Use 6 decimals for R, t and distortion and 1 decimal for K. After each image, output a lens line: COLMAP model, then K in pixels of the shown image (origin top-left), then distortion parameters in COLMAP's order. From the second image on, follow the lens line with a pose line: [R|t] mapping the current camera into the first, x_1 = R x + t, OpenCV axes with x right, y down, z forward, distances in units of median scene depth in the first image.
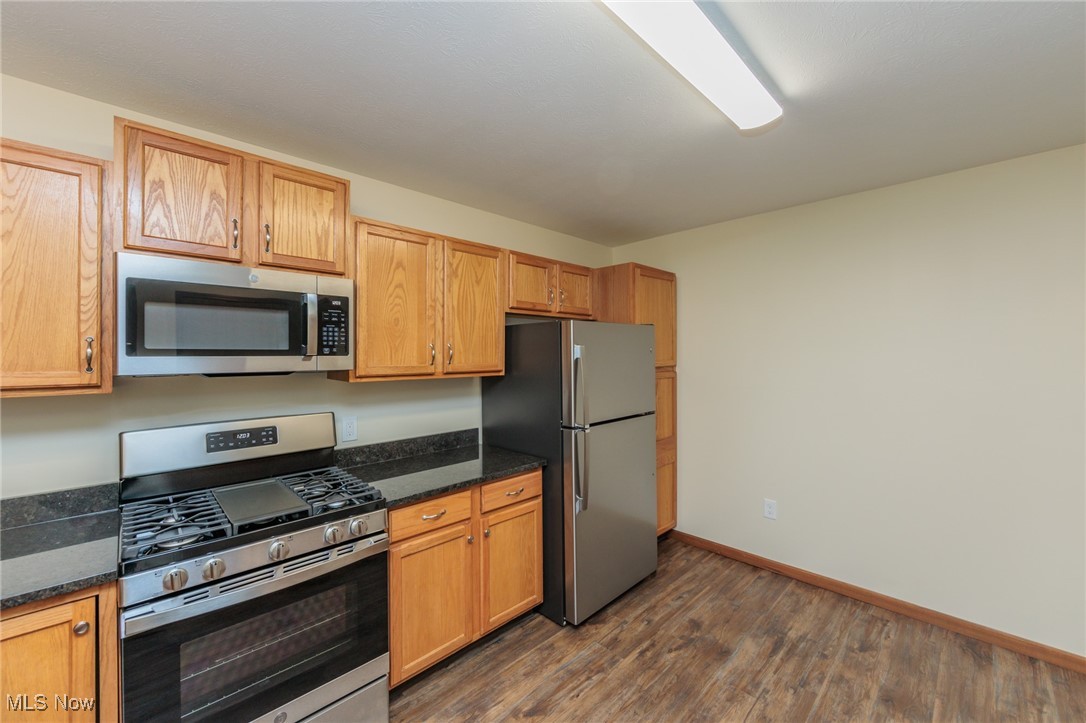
lens RADIAL K [[428.0, 0, 540.6], [0, 428.0, 354.4], [0, 0, 1]] dist [-0.000650, -0.000084]
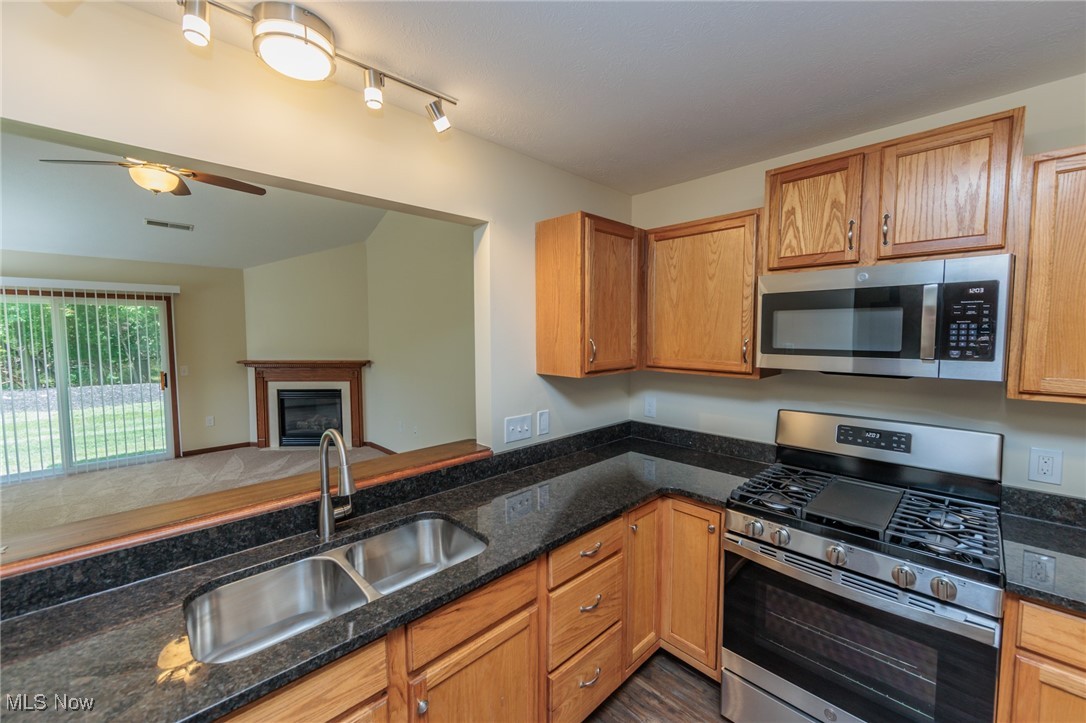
lens RADIAL K [[426.1, 0, 550.4], [0, 426.1, 357.4], [0, 0, 1]] dist [-0.001755, -0.000344]
pose [[-0.000459, 0.063211, -0.998000, 0.265519], [0.000452, 0.998000, 0.063211, -0.049791], [1.000000, -0.000422, -0.000486, 0.249602]]
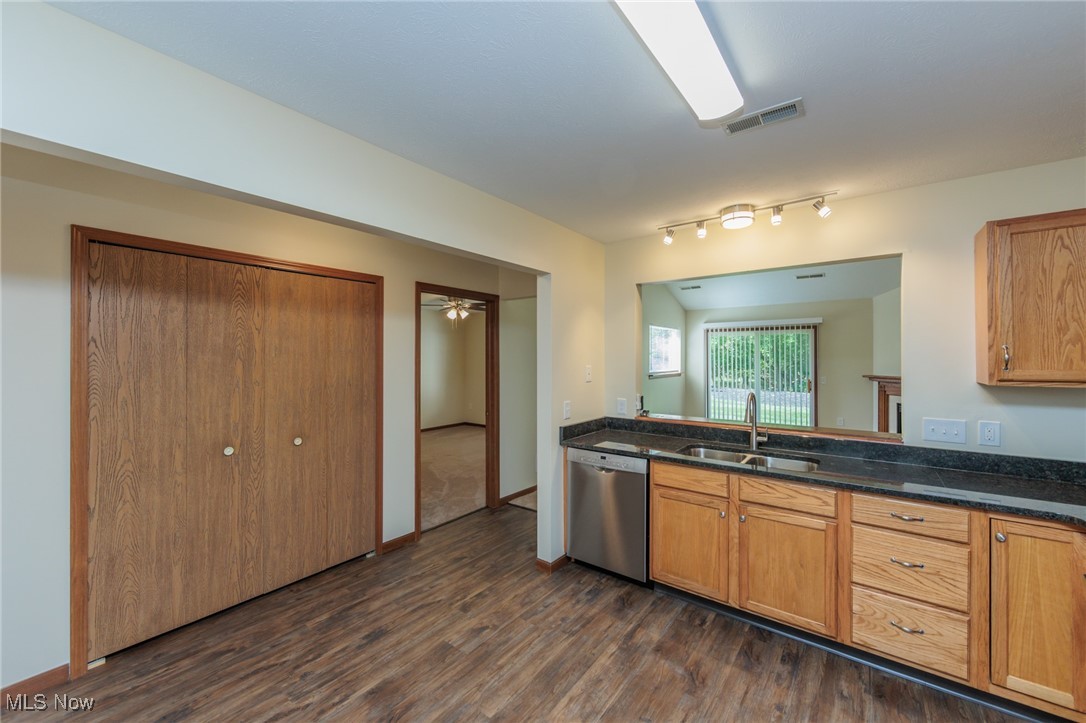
lens RADIAL K [[425.3, 0, 539.0], [0, 425.3, 355.4], [0, 0, 1]] dist [-0.000716, -0.000169]
pose [[-0.990934, 0.003817, -0.134293, 0.461449], [0.003980, 0.999992, -0.000949, -0.010290], [0.134288, -0.001475, -0.990941, 1.213465]]
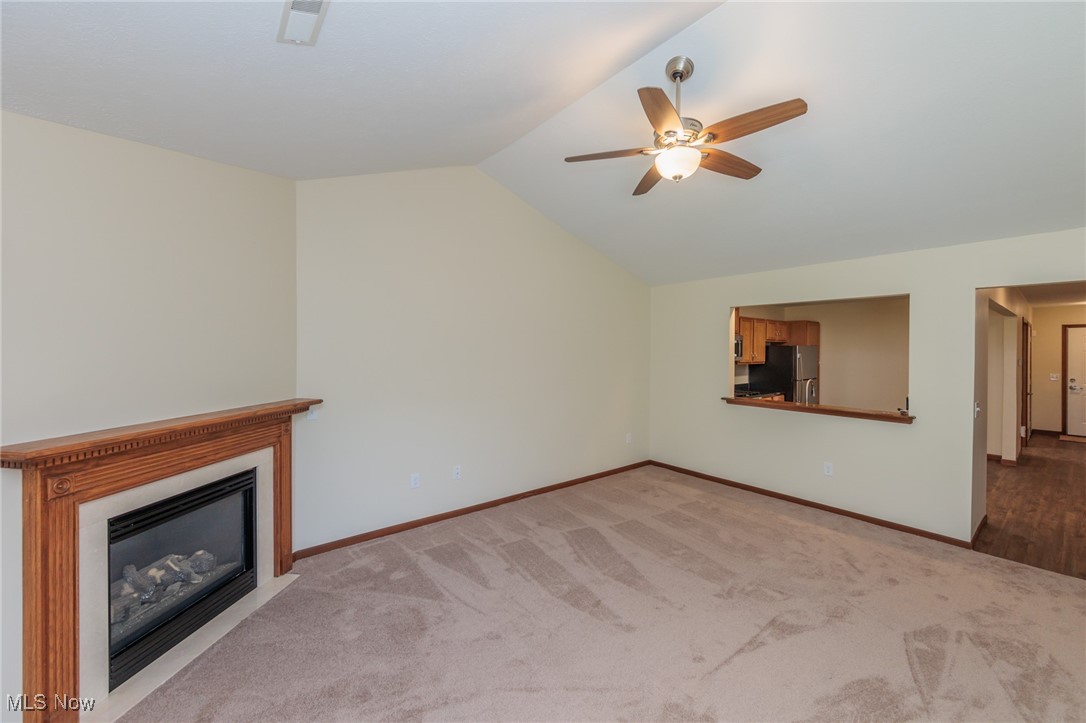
lens RADIAL K [[436.4, 0, 562.5], [0, 436.4, 351.3], [0, 0, 1]] dist [-0.000455, -0.000060]
pose [[0.997708, 0.007172, -0.067290, -1.612620], [-0.007096, 0.999974, 0.001370, -0.040496], [0.067298, -0.000889, 0.997733, -2.681888]]
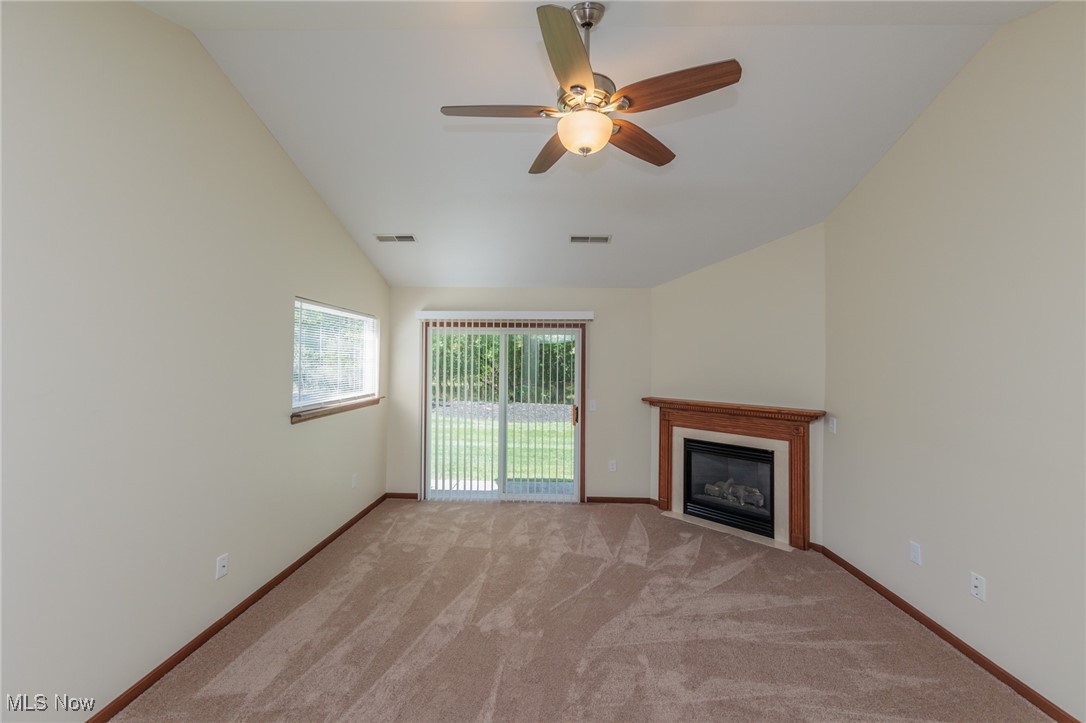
lens RADIAL K [[427.8, 0, 547.0], [0, 427.8, 353.8], [0, 0, 1]] dist [-0.001612, -0.000332]
pose [[-0.715972, -0.014383, -0.697980, -0.571566], [-0.008200, 0.999892, -0.012193, -0.057846], [0.698080, -0.003007, -0.716013, -0.549294]]
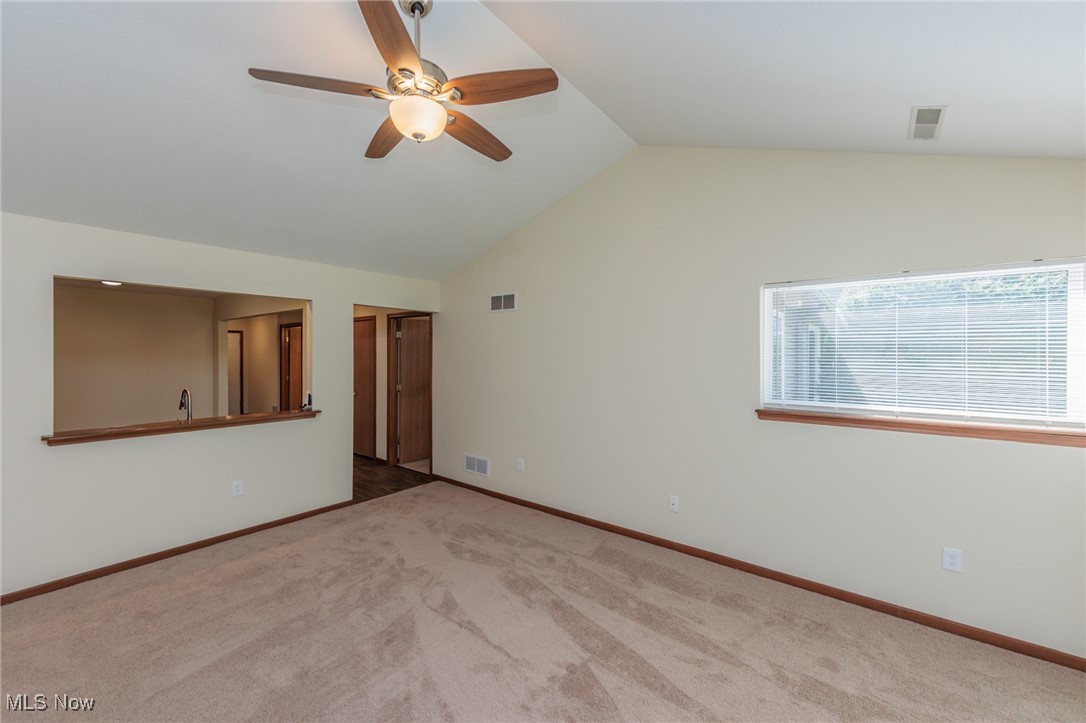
lens RADIAL K [[425.3, 0, 539.0], [0, 425.3, 355.4], [0, 0, 1]] dist [-0.000716, -0.000169]
pose [[-0.135762, -0.003427, 0.990736, -2.477387], [0.001794, 0.999992, 0.003704, -0.040135], [-0.990740, 0.002280, -0.135754, -1.397791]]
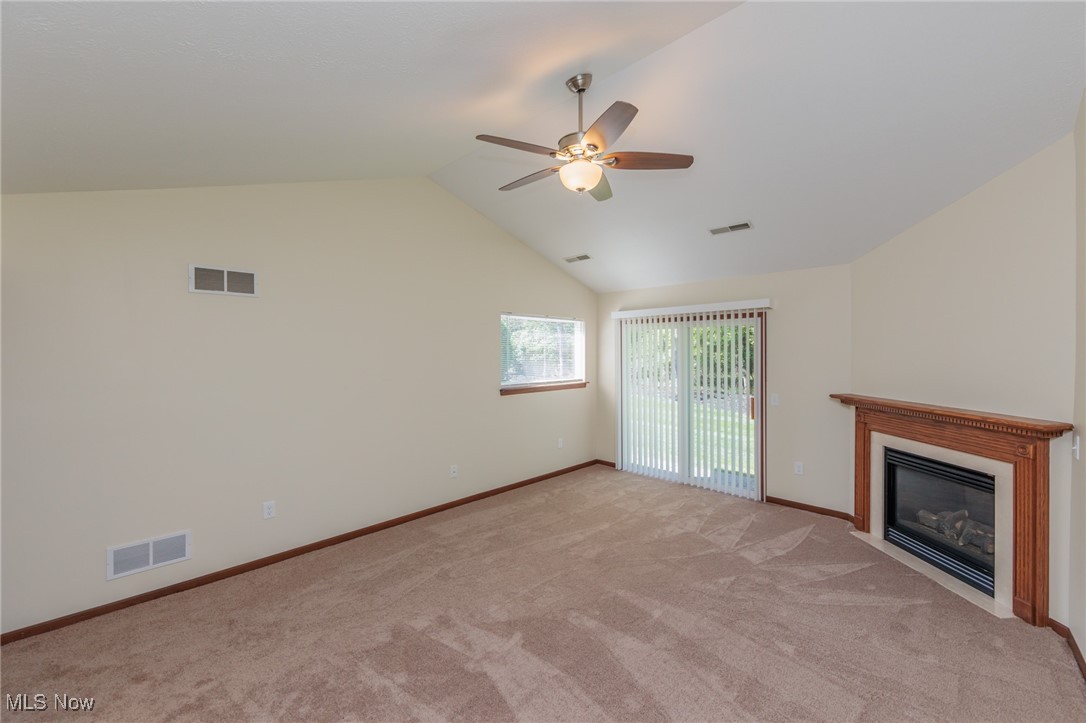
lens RADIAL K [[427.8, 0, 547.0], [0, 427.8, 353.8], [0, 0, 1]] dist [-0.001612, -0.000332]
pose [[-0.999473, 0.006433, -0.031824, -1.216145], [0.006233, 0.999960, 0.006378, -0.060528], [0.031863, 0.006176, -0.999473, 0.134139]]
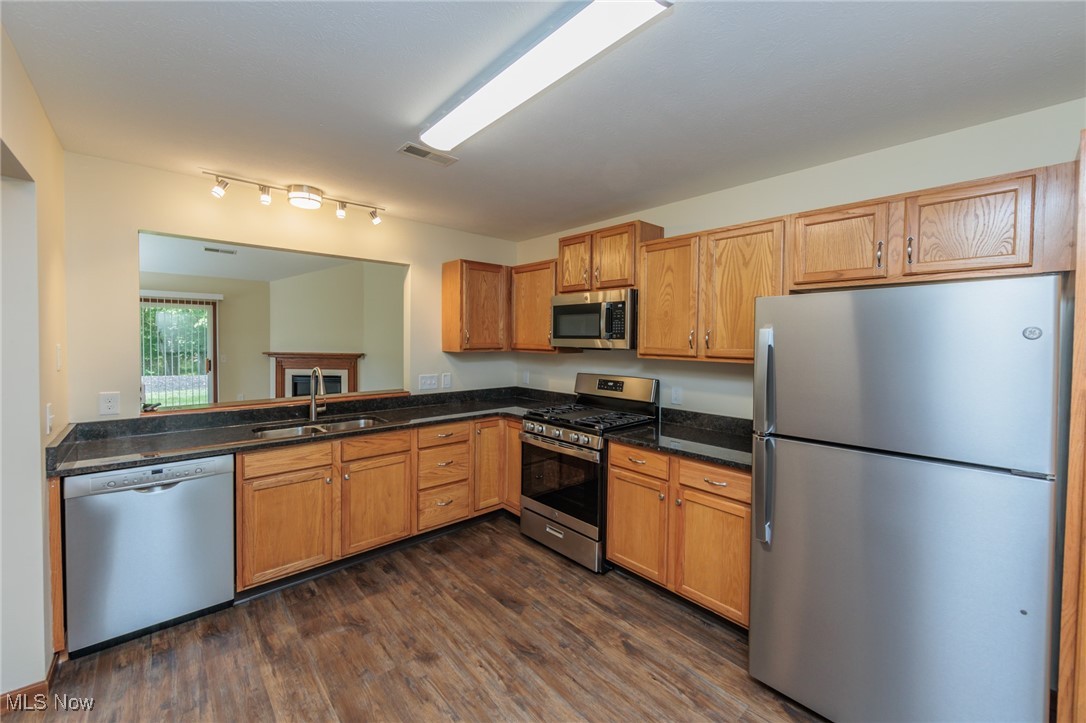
lens RADIAL K [[429.5, 0, 545.9], [0, 429.5, 350.1], [0, 0, 1]] dist [-0.000092, -0.000010]
pose [[-0.039641, 0.028201, -0.998816, 1.079509], [-0.011956, 0.999517, 0.028695, 0.000176], [0.999142, 0.013080, -0.039285, 0.772614]]
